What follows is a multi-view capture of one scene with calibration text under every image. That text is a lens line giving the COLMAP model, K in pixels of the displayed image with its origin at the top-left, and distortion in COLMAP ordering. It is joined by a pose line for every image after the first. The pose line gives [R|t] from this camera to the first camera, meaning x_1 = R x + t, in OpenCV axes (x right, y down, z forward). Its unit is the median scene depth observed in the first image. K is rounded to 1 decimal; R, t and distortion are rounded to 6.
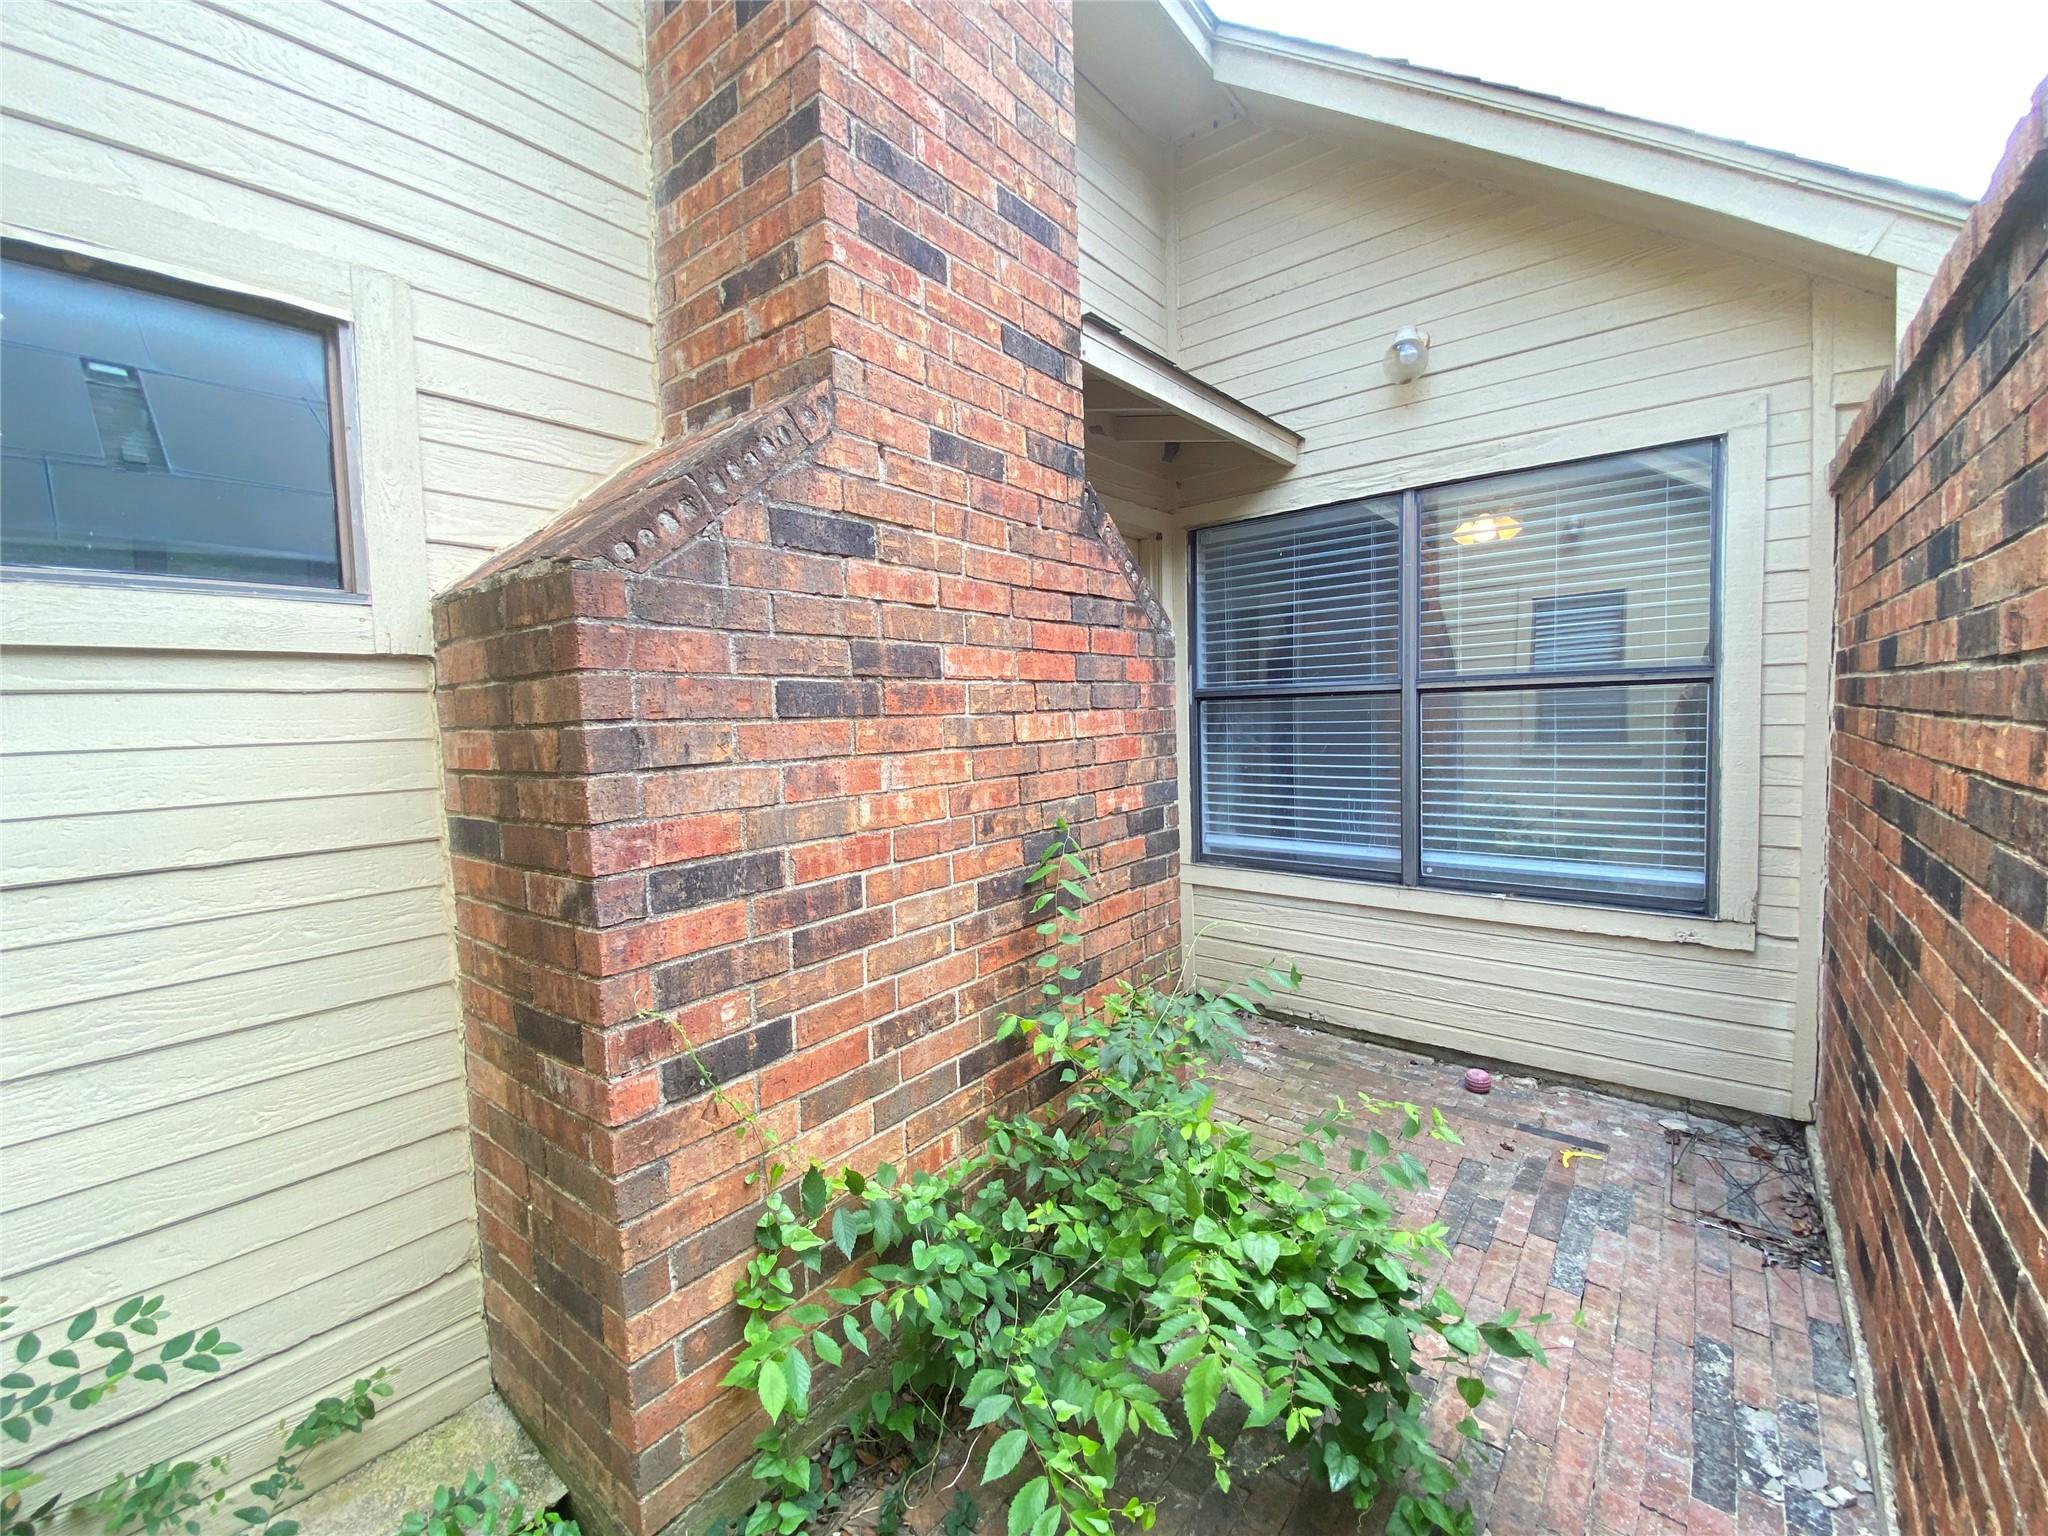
lens RADIAL K [[837.6, 0, 1035.9], [0, 837.6, 759.9], [0, 0, 1]] dist [-0.000741, -0.000042]
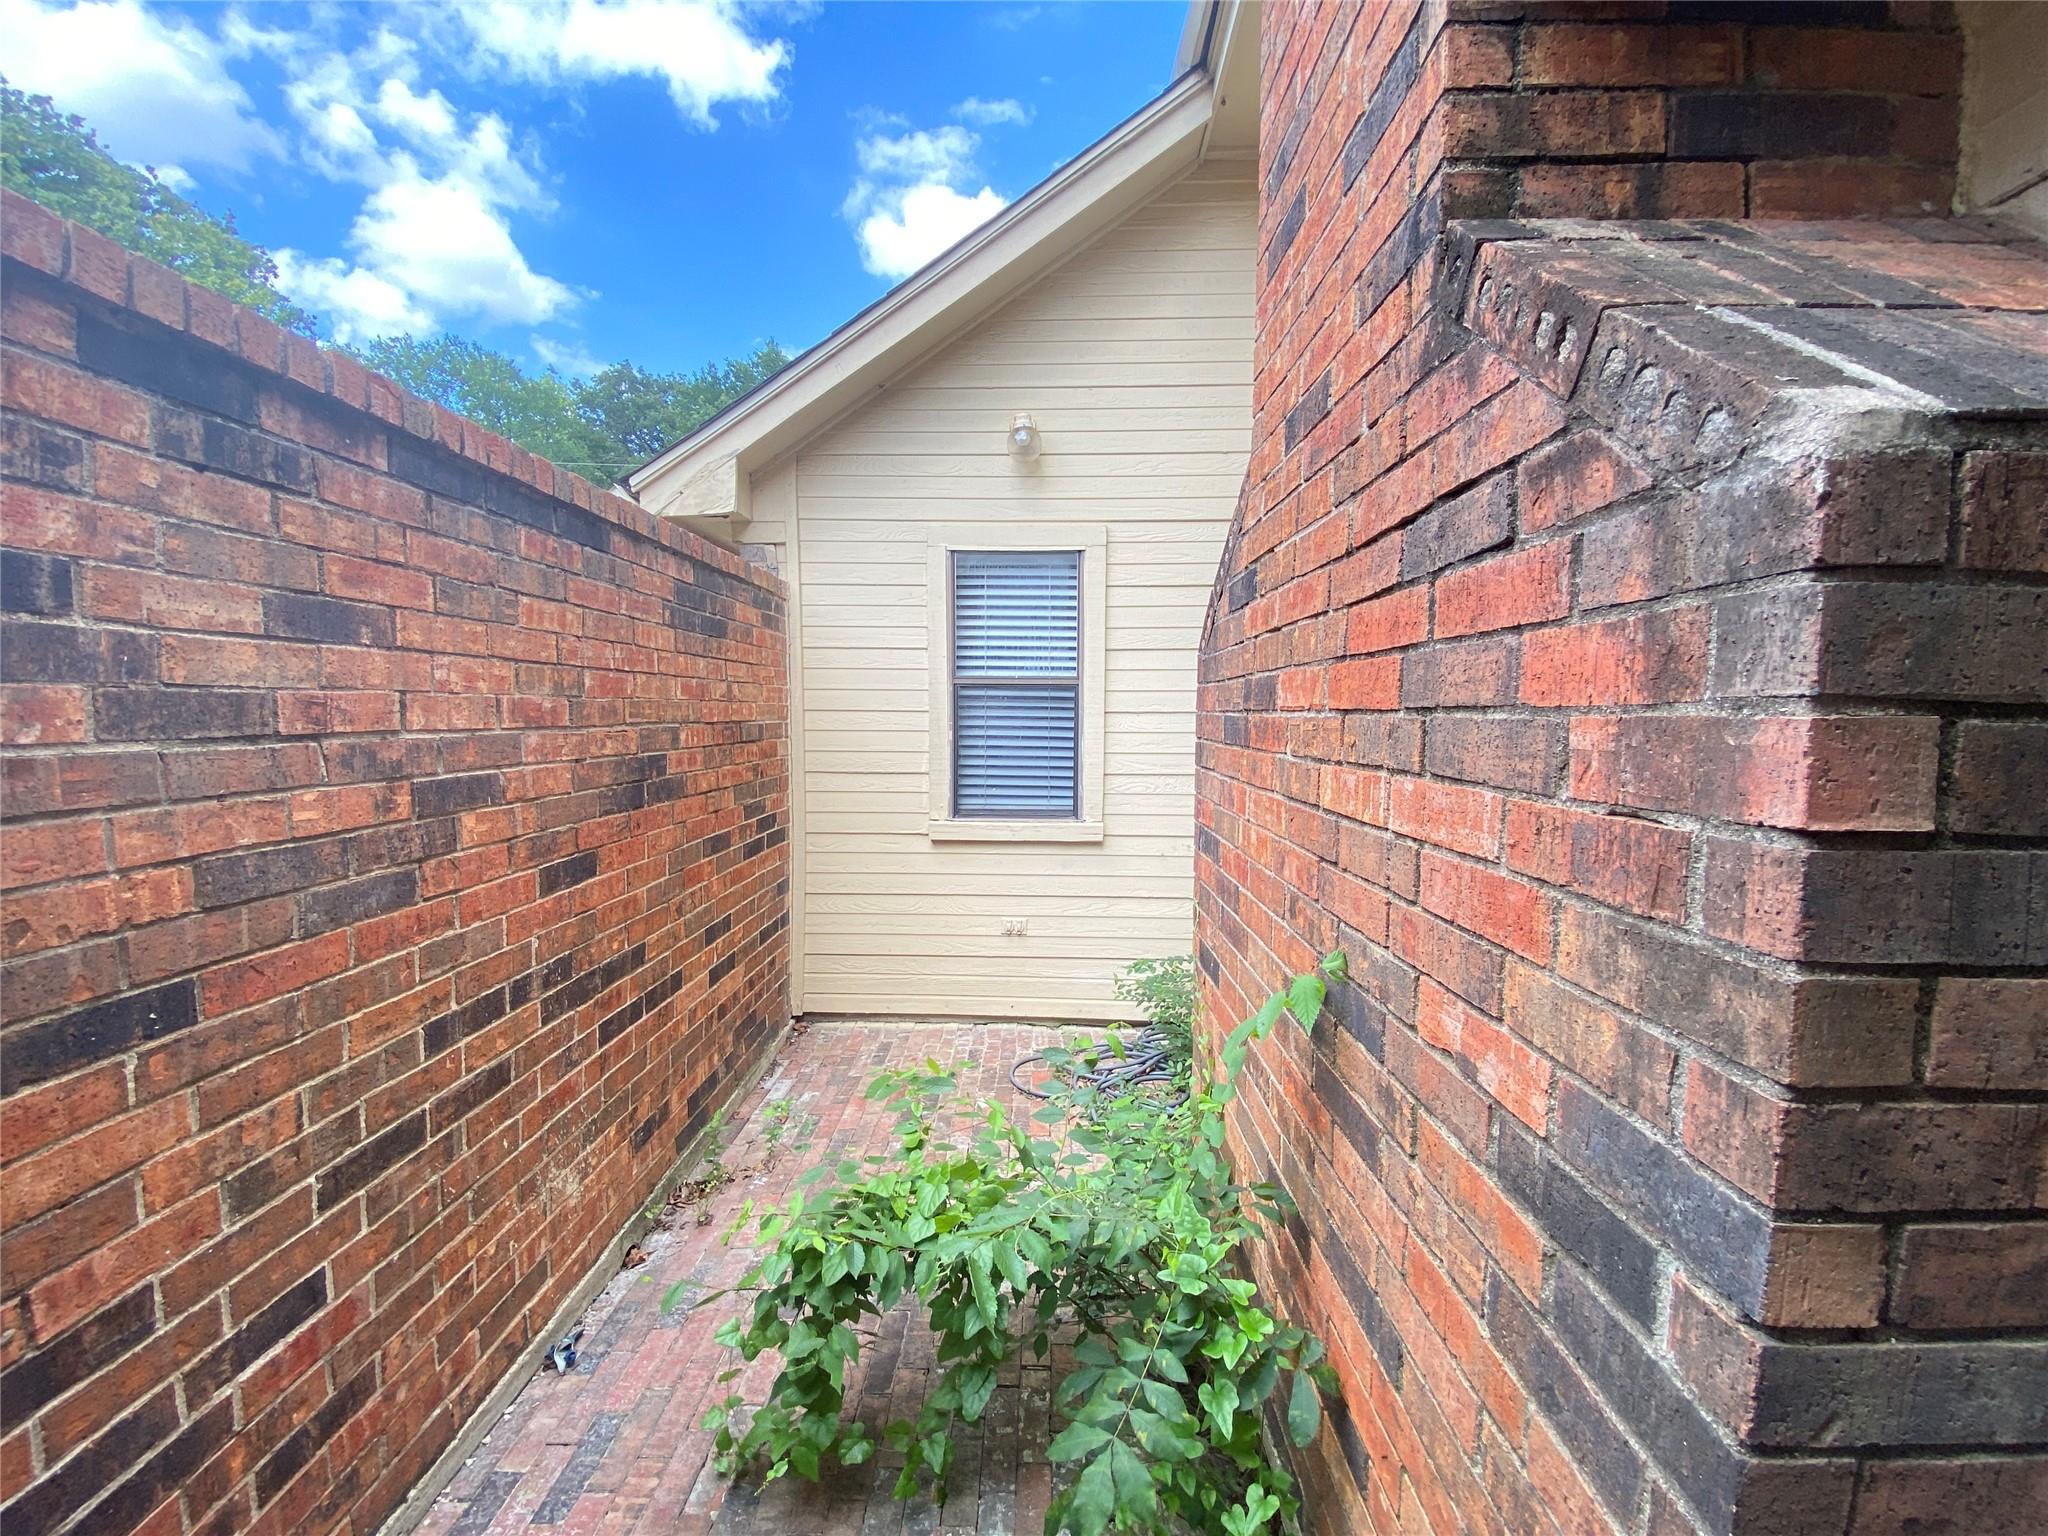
lens RADIAL K [[837.6, 0, 1025.9], [0, 837.6, 767.9], [0, 0, 1]] dist [-0.000741, -0.000042]
pose [[-0.787971, 0.048064, -0.613834, 0.460814], [-0.040944, 0.990652, 0.130128, -0.106040], [0.614350, 0.127669, -0.778637, 1.155156]]
